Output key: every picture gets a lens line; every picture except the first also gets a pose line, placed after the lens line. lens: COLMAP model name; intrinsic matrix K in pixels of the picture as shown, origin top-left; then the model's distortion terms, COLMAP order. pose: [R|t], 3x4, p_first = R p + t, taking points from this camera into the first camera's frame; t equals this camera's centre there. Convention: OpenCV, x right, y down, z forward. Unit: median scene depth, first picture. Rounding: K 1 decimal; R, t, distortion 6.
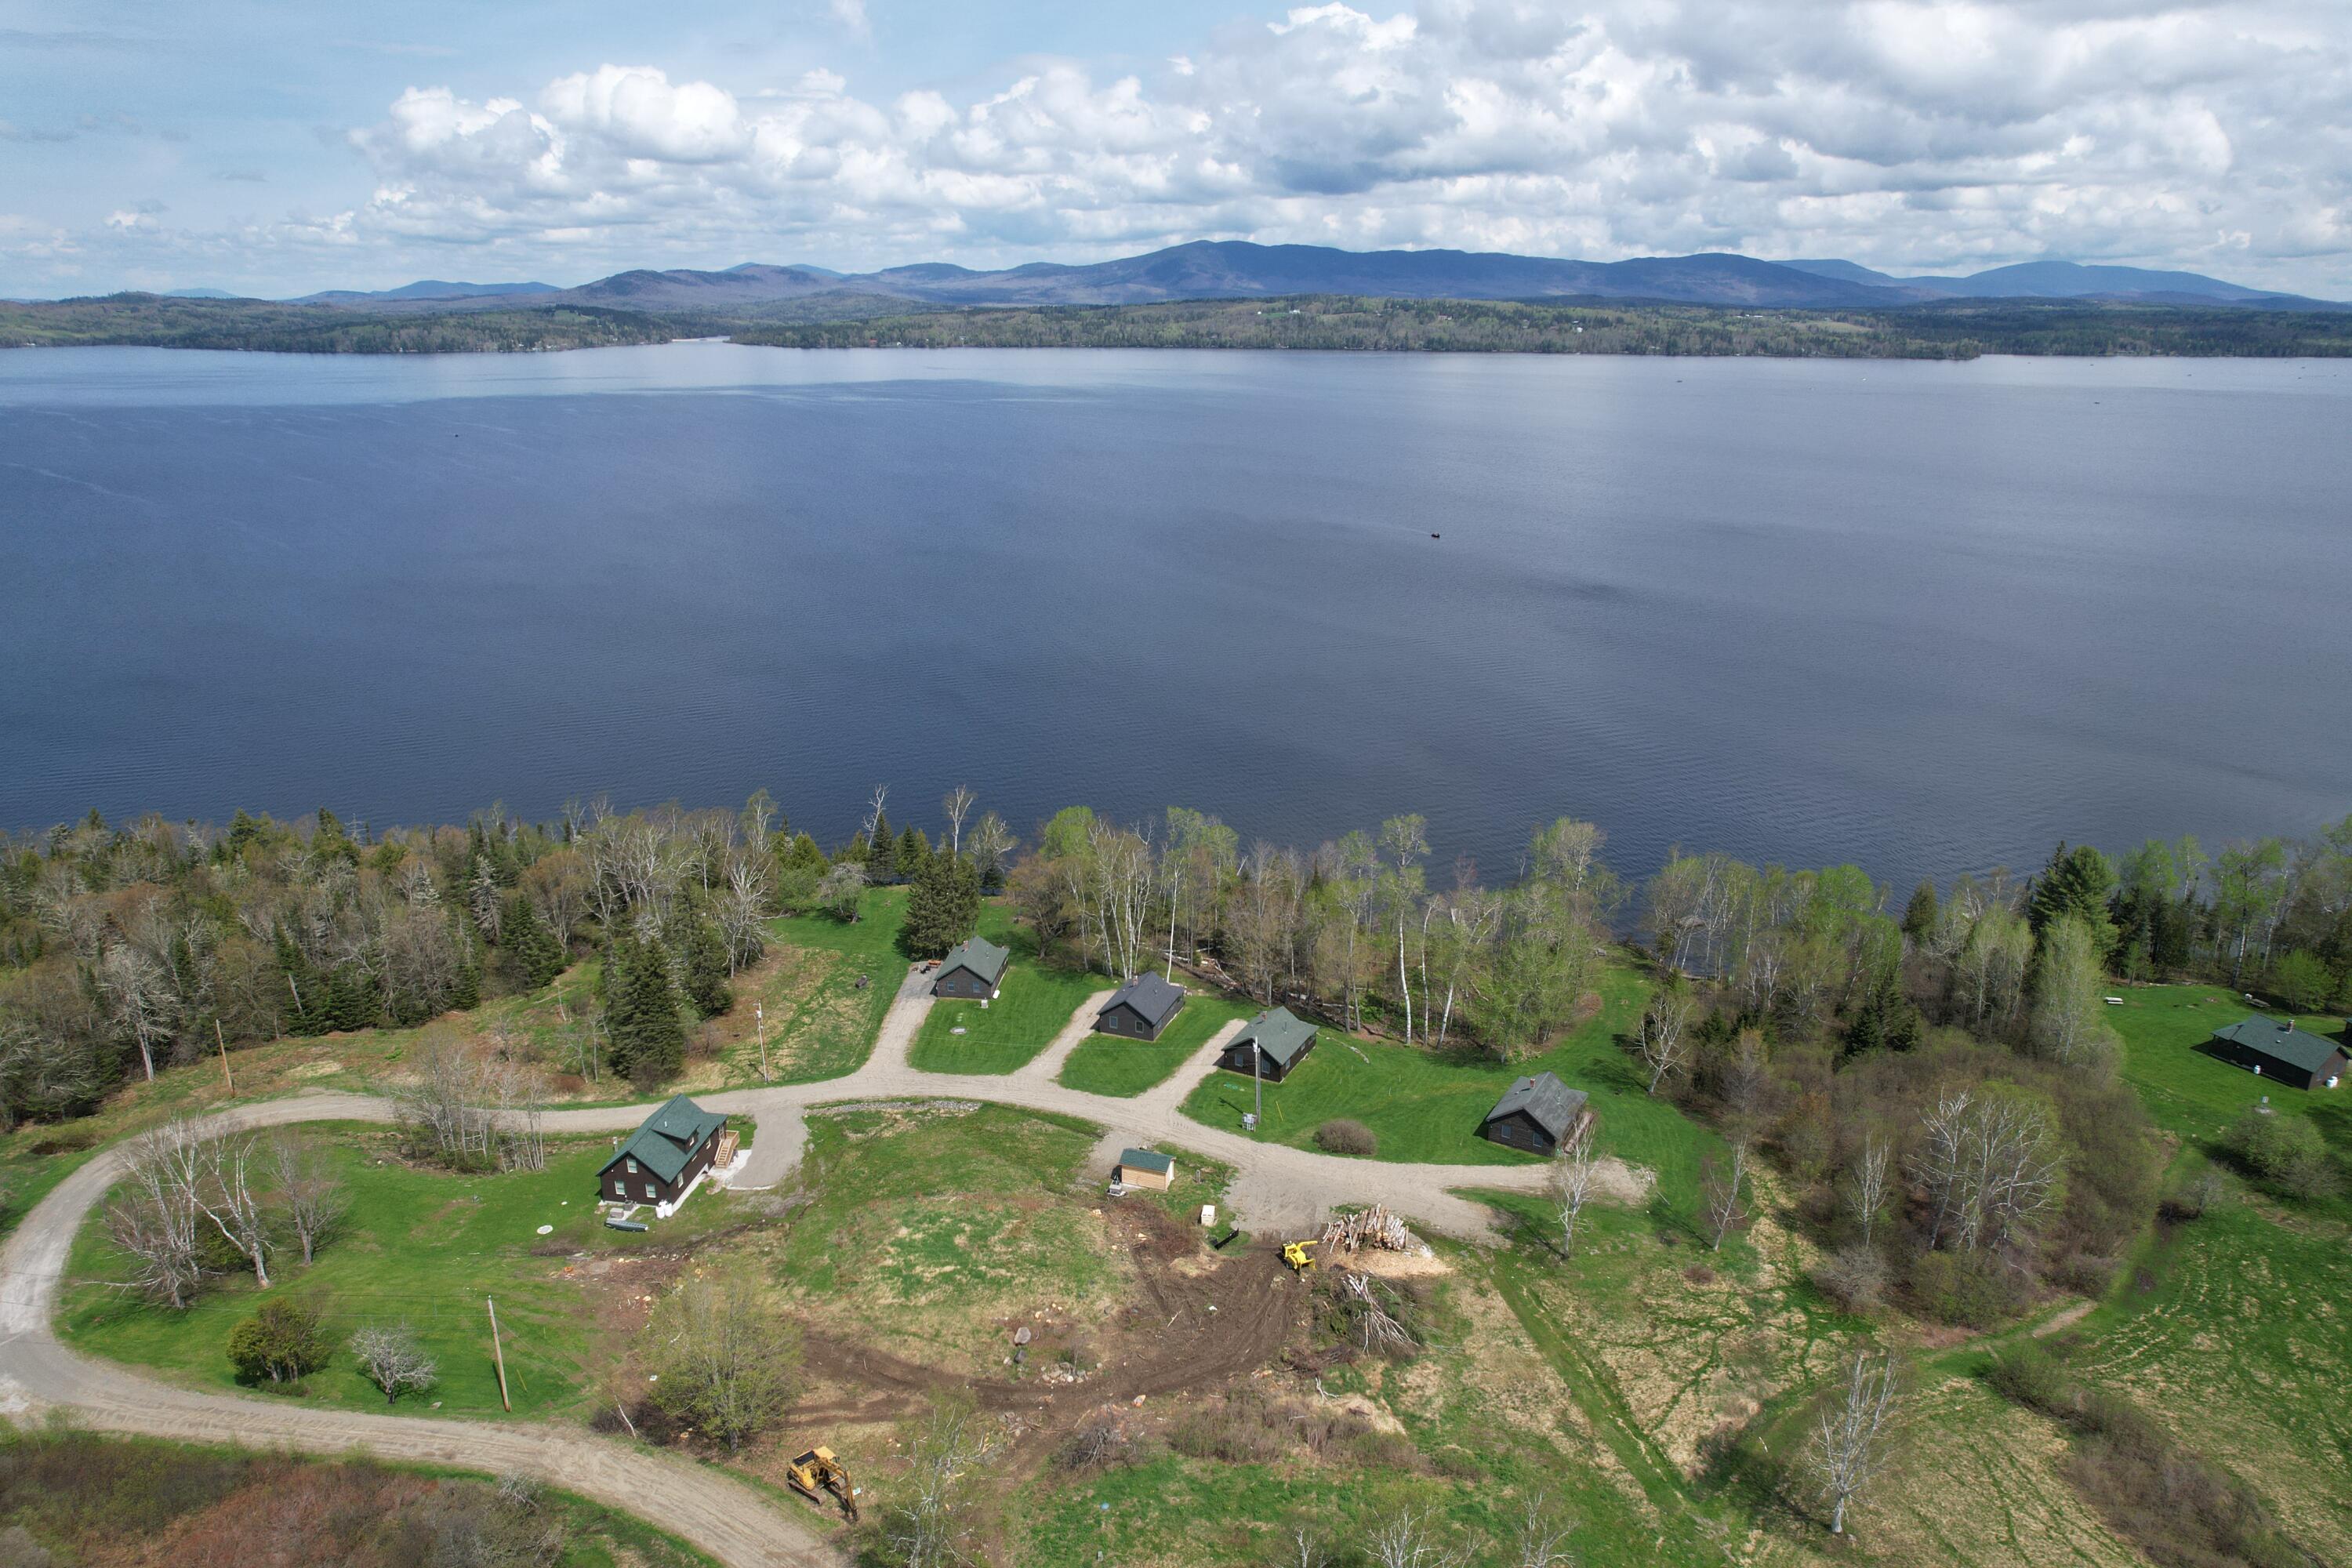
lens RADIAL K [[1511.8, 0, 1189.4], [0, 1511.8, 794.1], [0, 0, 1]] dist [-0.073368, 0.063544]
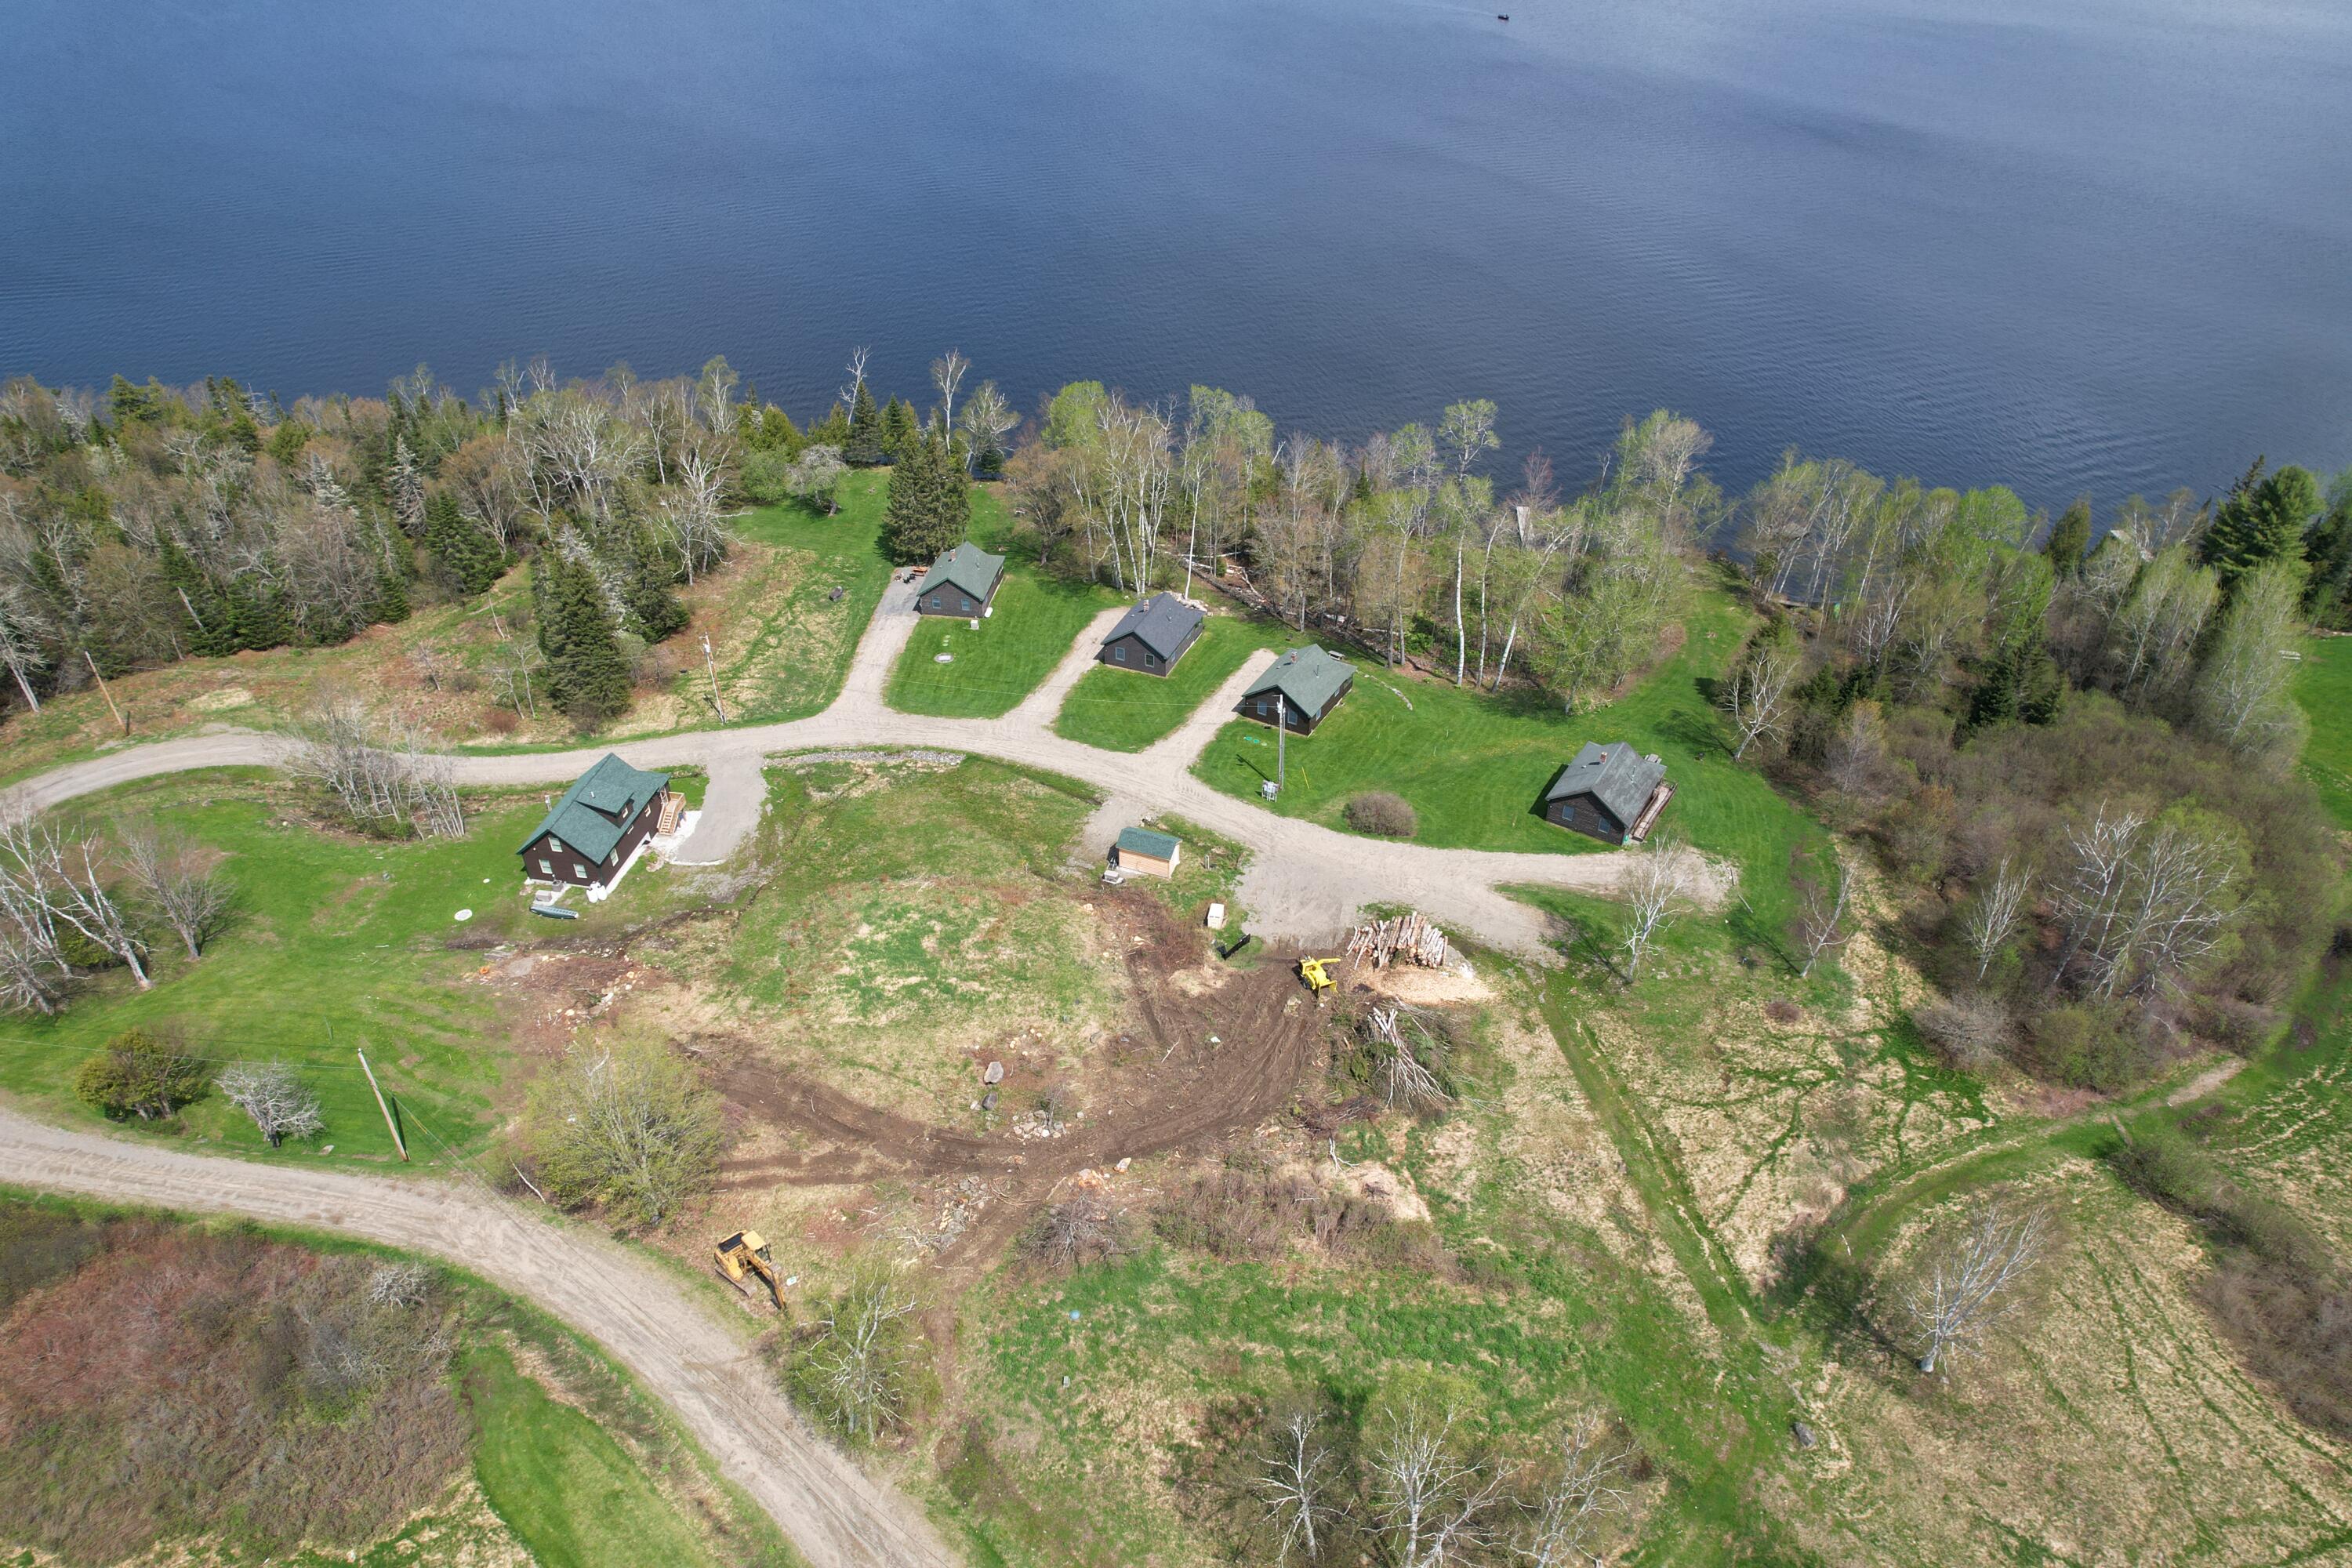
lens RADIAL K [[1511.8, 0, 1187.0], [0, 1511.8, 798.8], [0, 0, 1]] dist [-0.073368, 0.063544]
pose [[0.999365, 0.024086, -0.026250, 0.011455], [-0.014631, 0.949299, 0.314033, -0.037987], [0.032483, -0.313450, 0.949049, 0.132768]]
